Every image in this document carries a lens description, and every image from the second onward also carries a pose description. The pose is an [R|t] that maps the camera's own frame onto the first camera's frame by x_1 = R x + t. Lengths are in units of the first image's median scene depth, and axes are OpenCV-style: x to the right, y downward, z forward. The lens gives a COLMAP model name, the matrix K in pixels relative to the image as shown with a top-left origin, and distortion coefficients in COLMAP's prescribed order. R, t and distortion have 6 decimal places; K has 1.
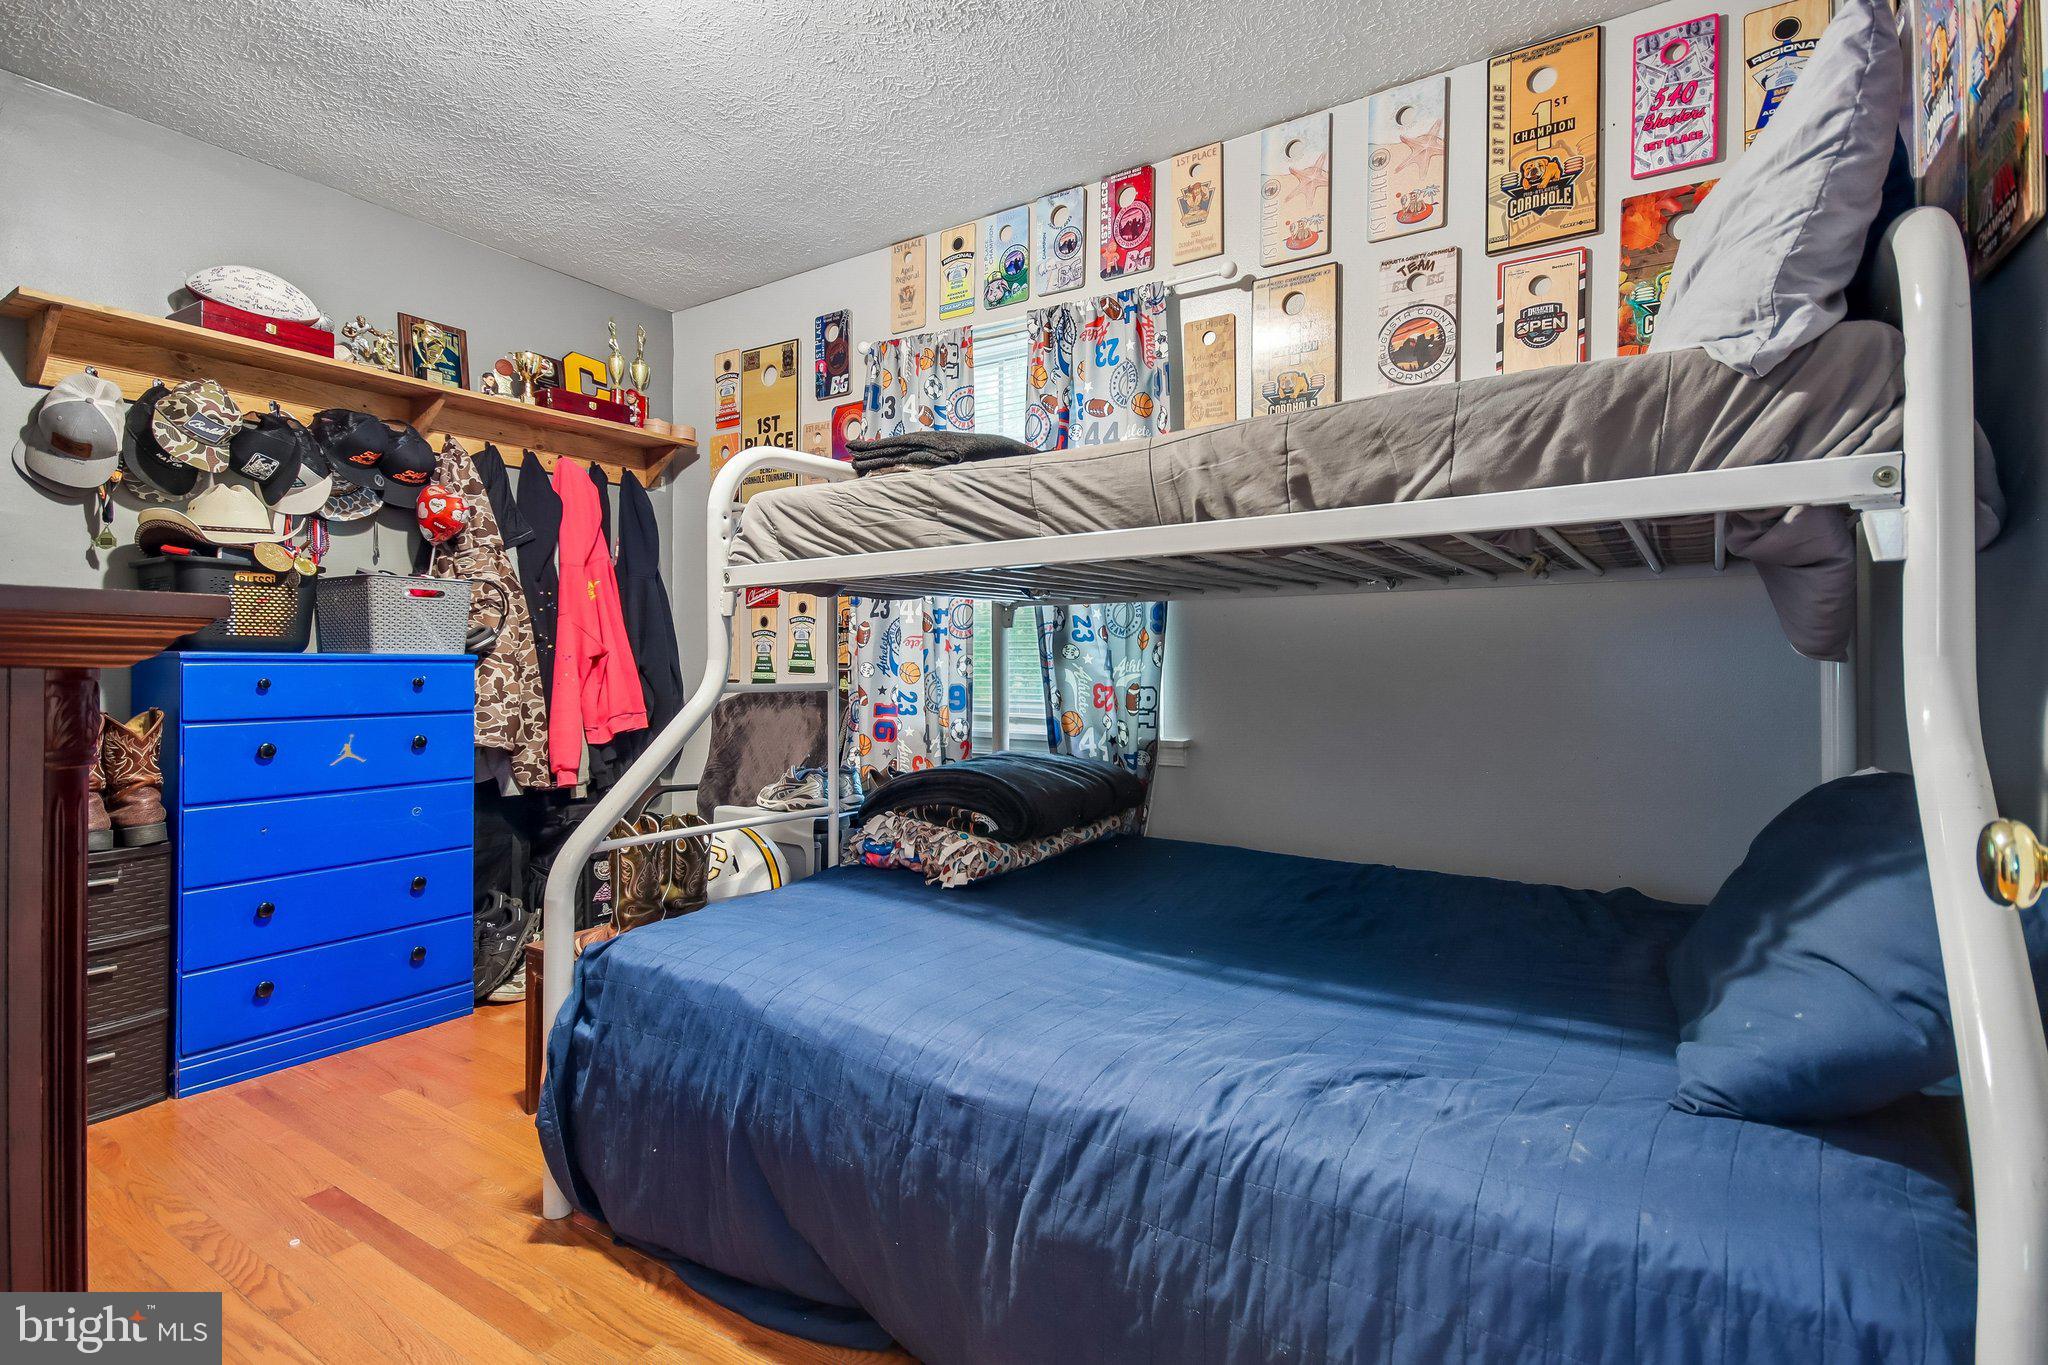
lens RADIAL K [[951.2, 0, 1030.7], [0, 951.2, 669.9], [0, 0, 1]] dist [0.010955, -0.005451]
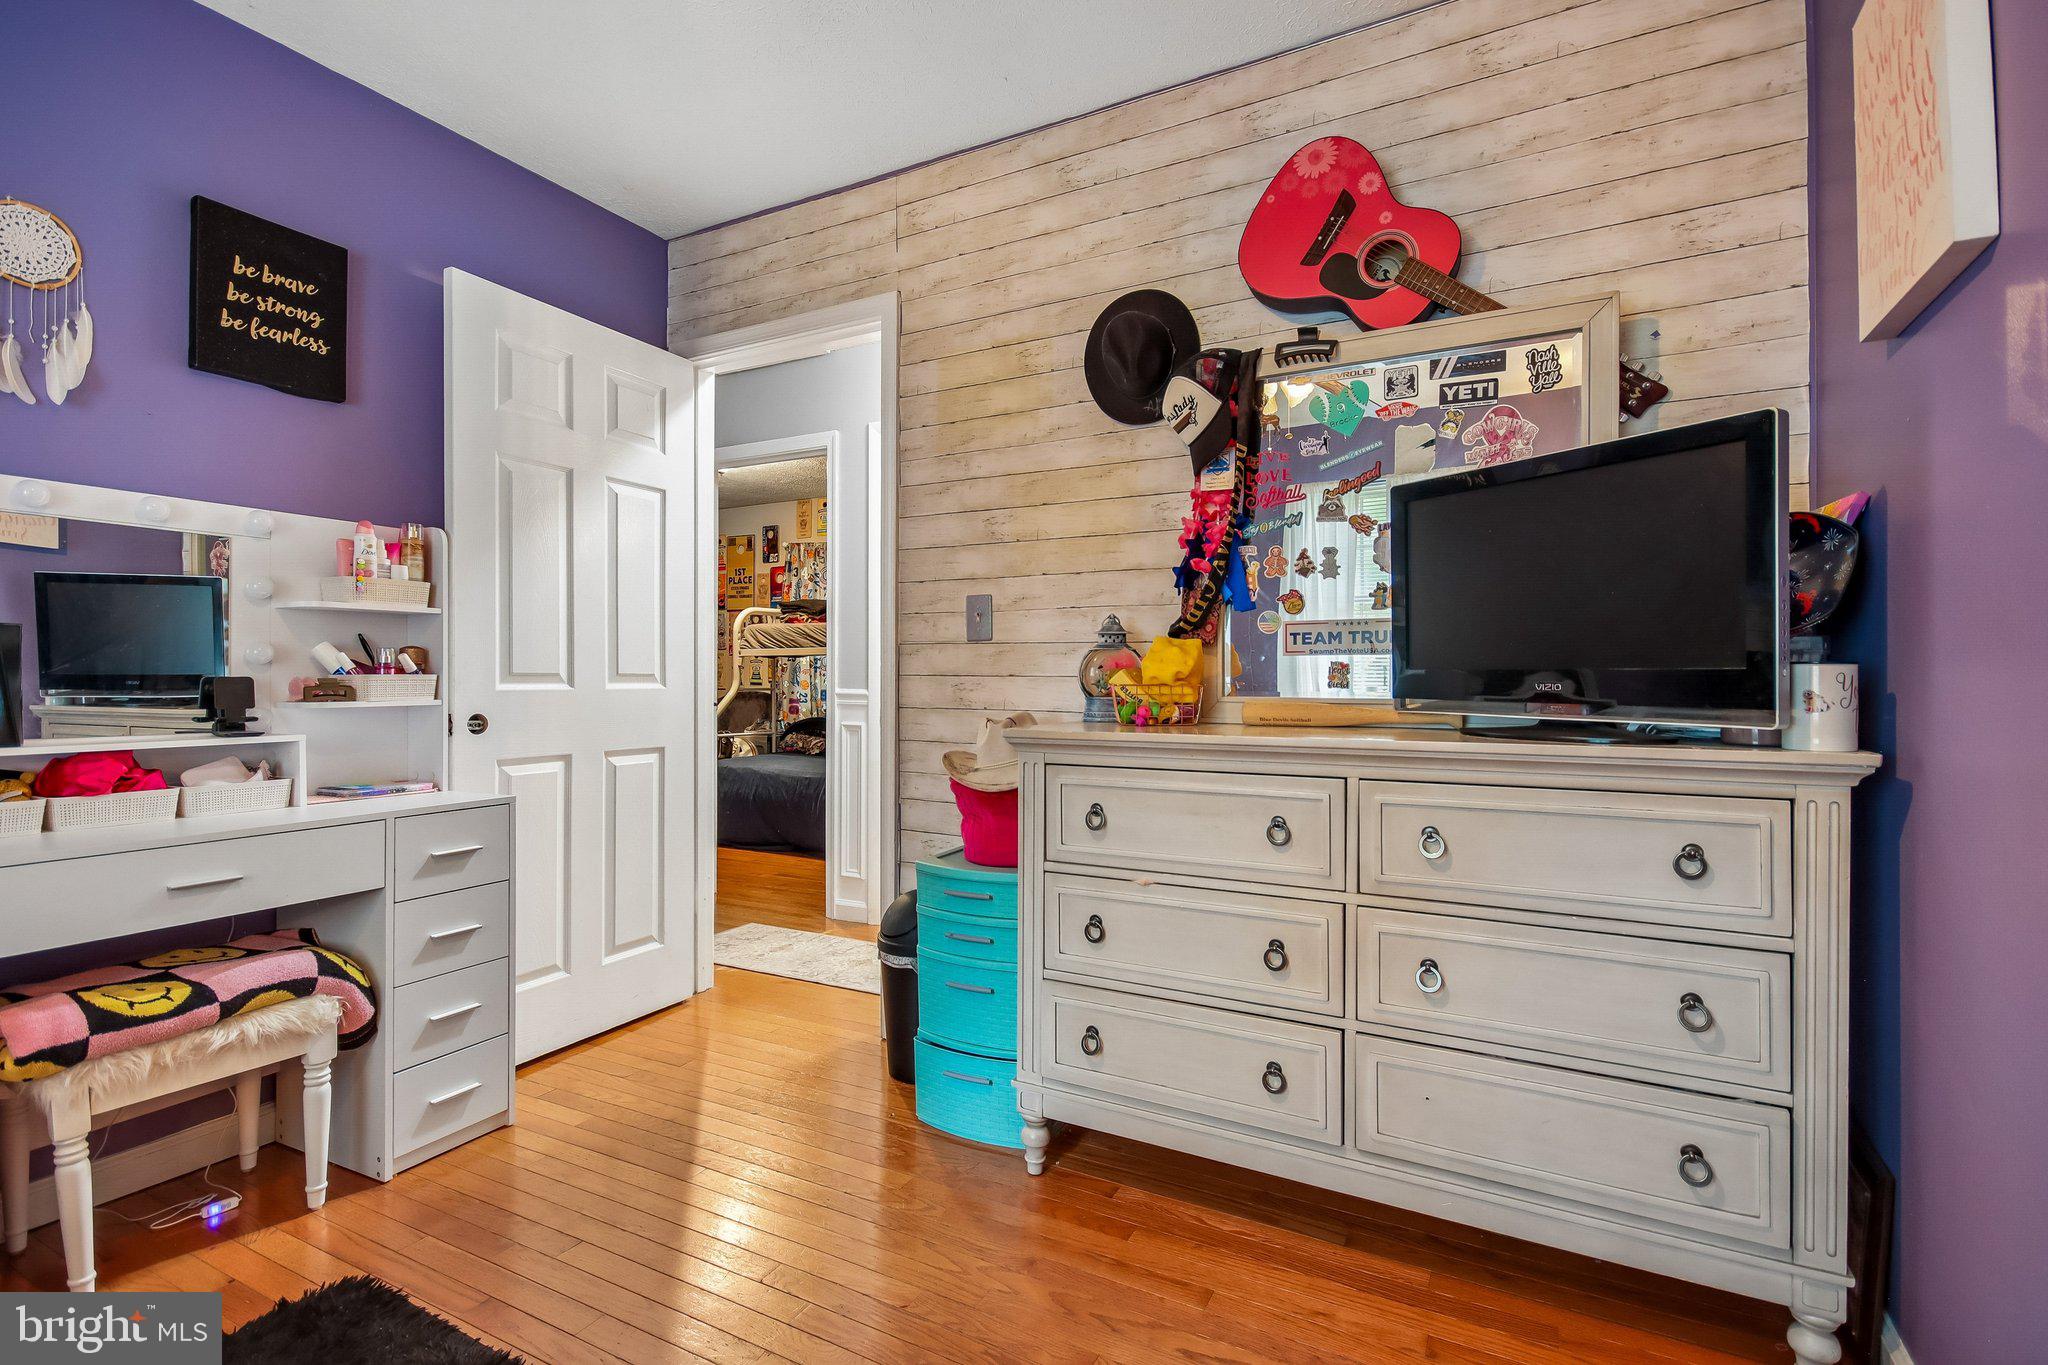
lens RADIAL K [[951.2, 0, 1021.3], [0, 951.2, 681.4], [0, 0, 1]] dist [0.010955, -0.005451]
pose [[0.997299, -0.001500, 0.073439, 0.233003], [0.001973, 0.999978, -0.006367, 0.010348], [-0.073428, 0.006495, 0.997279, -1.377523]]
